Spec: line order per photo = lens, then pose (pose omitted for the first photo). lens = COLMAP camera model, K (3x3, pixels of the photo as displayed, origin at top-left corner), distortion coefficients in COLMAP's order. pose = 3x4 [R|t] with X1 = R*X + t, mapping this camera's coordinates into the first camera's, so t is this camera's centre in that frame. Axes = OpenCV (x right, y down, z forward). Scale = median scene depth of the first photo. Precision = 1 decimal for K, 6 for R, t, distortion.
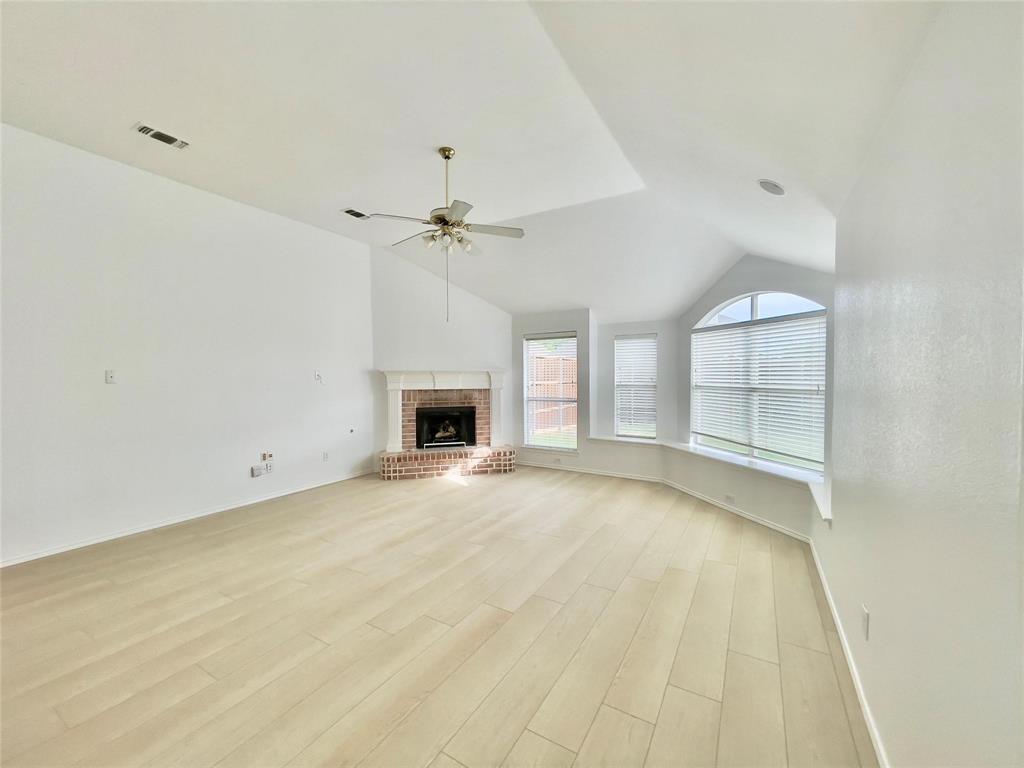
lens RADIAL K [[412.7, 0, 510.0], [0, 412.7, 386.0], [0, 0, 1]] dist [-0.012487, 0.005638]
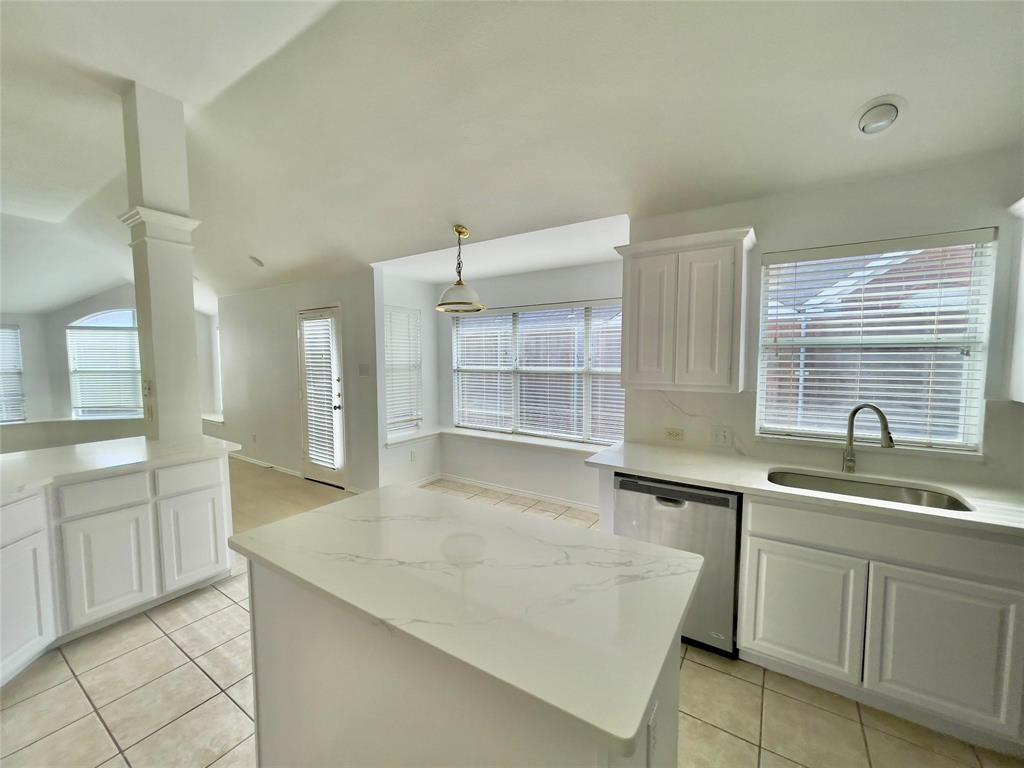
lens RADIAL K [[408.0, 0, 511.2], [0, 408.0, 388.5], [0, 0, 1]] dist [-0.005189, -0.000197]
pose [[0.038201, -0.071769, 0.996689, -0.647873], [0.037414, 0.996821, 0.070344, 0.013640], [-0.998569, 0.034603, 0.040765, -0.341052]]
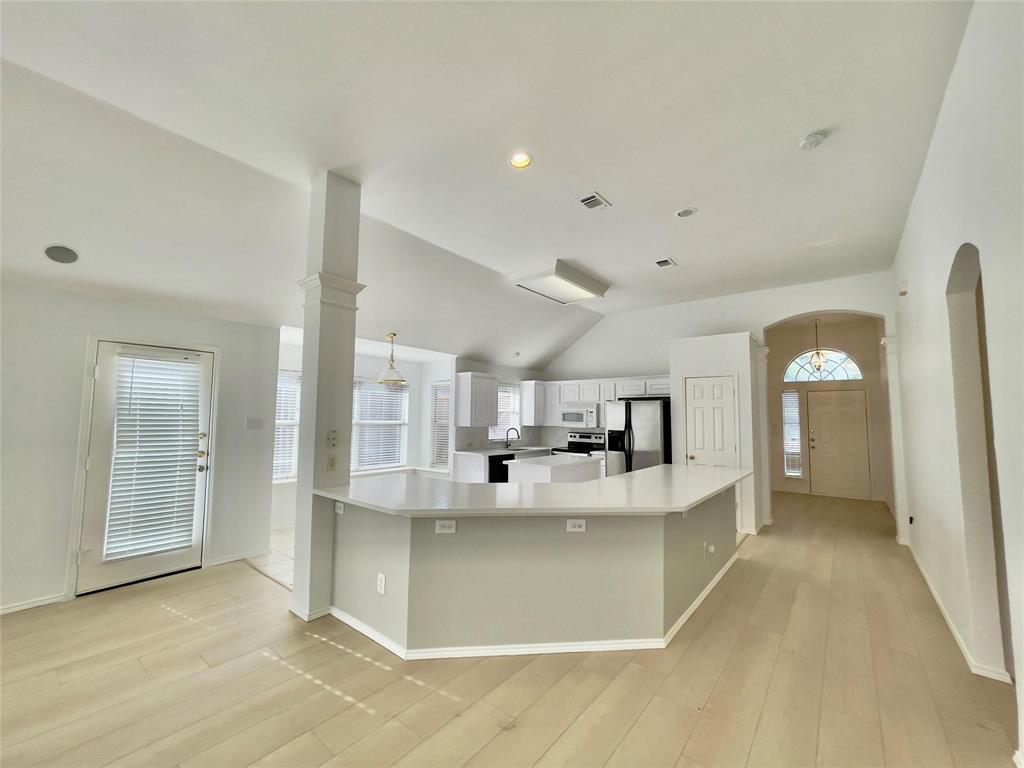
lens RADIAL K [[412.7, 0, 510.0], [0, 412.7, 386.0], [0, 0, 1]] dist [-0.012487, 0.005638]
pose [[-0.990062, 0.003741, 0.140582, -0.478927], [-0.002290, 0.999085, -0.042712, -0.012520], [-0.140613, -0.042609, -0.989147, 0.575068]]
